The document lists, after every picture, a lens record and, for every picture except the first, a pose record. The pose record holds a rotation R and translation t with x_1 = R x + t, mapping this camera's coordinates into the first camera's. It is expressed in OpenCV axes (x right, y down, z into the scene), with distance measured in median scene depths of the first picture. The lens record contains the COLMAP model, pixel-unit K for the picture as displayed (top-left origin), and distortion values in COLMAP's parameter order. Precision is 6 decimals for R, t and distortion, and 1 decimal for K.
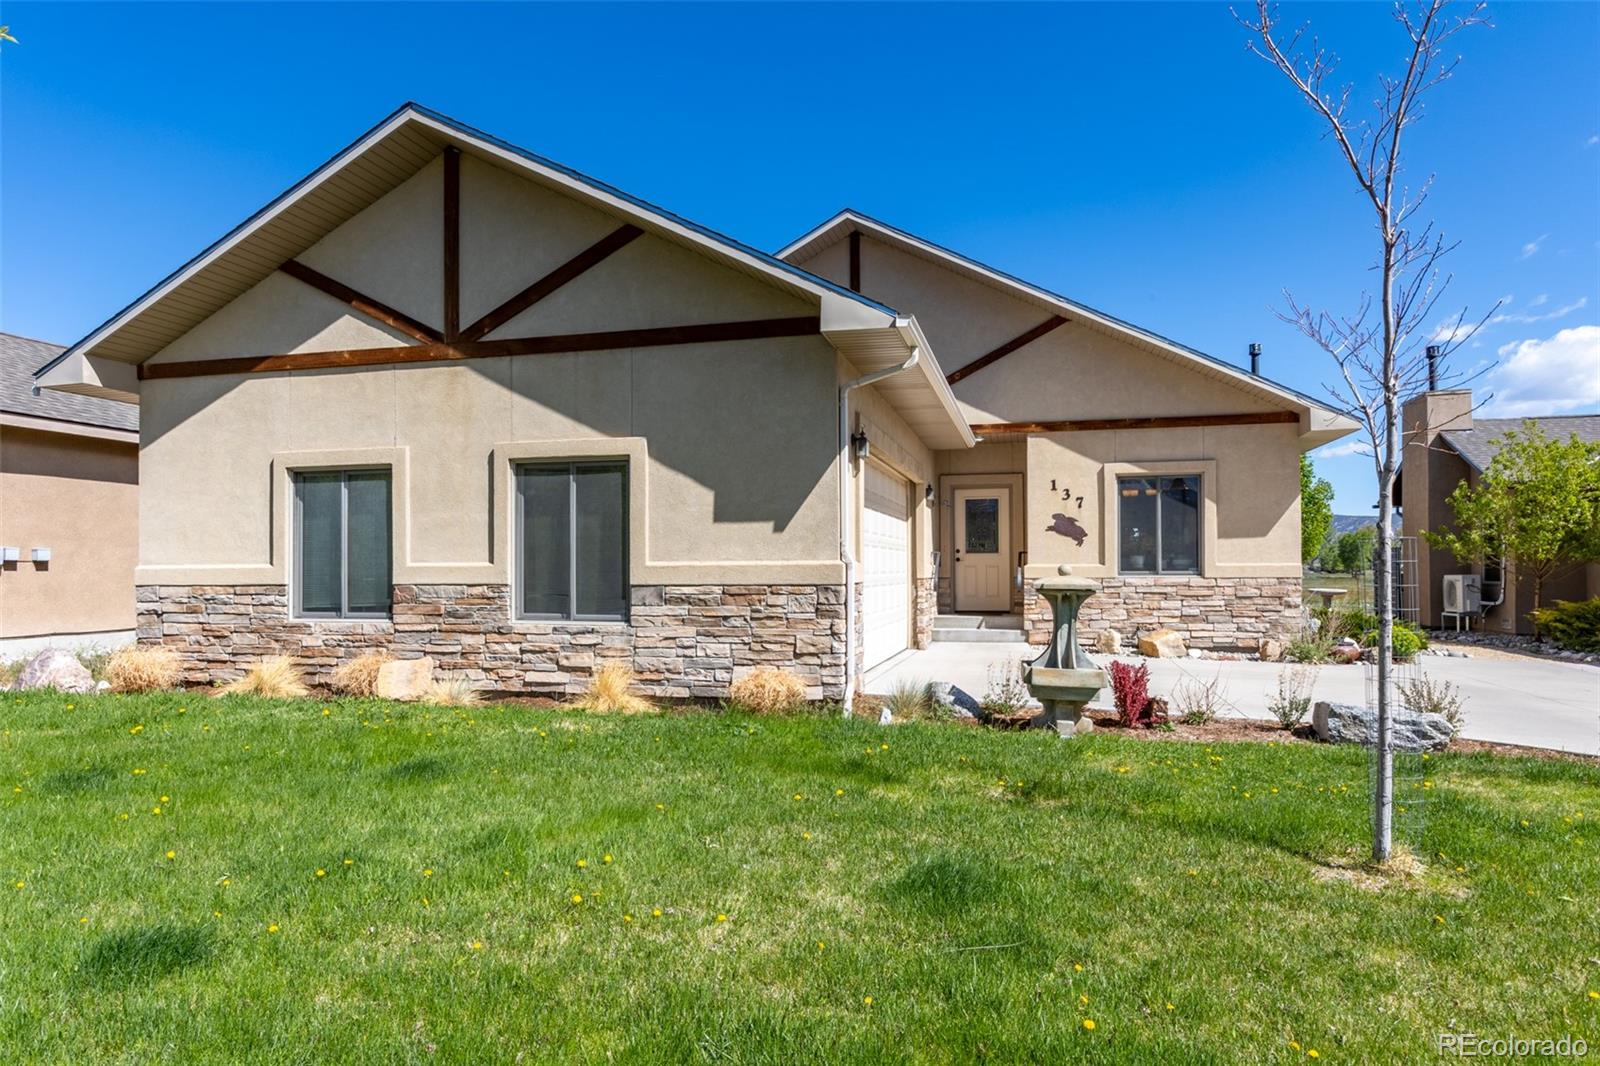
lens RADIAL K [[965.7, 0, 812.5], [0, 965.7, 557.9], [0, 0, 1]] dist [0.007633, 0.001651]
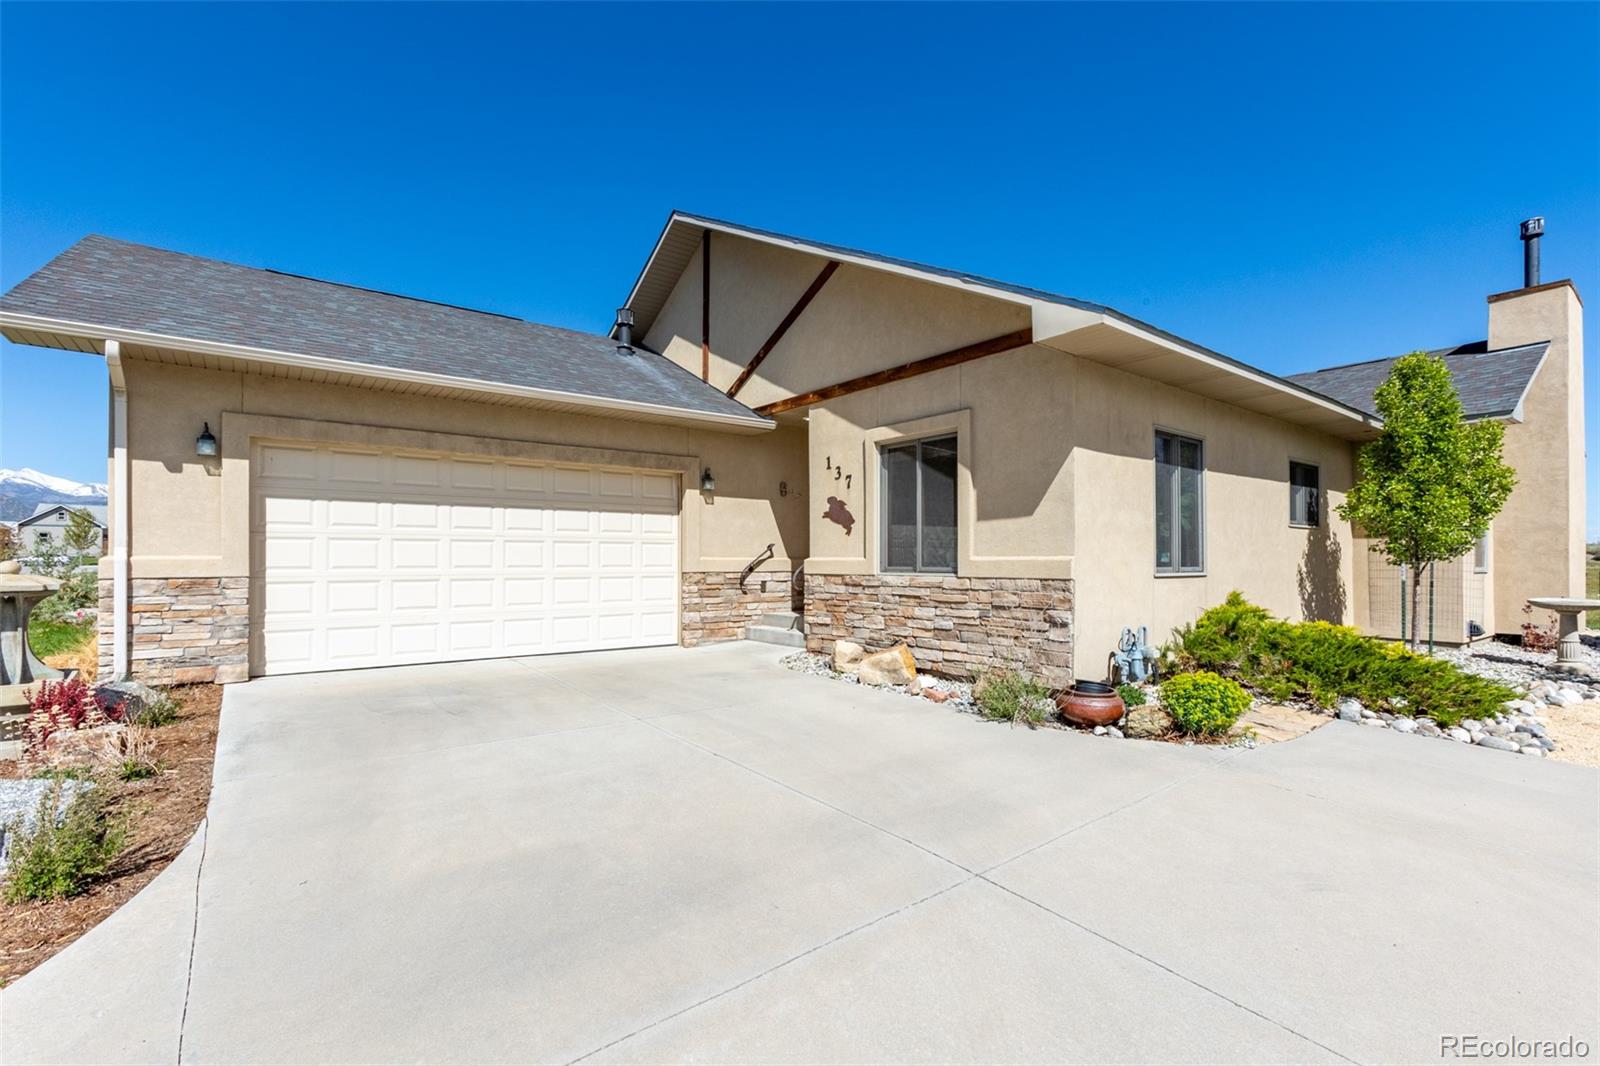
lens RADIAL K [[733.0, 0, 801.8], [0, 733.0, 544.9], [0, 0, 1]] dist [0.008106, 0.001657]
pose [[0.781248, -0.008991, -0.624155, 0.277656], [0.005251, 0.999956, -0.007832, 0.000212], [0.624198, 0.002841, 0.781261, 0.216955]]
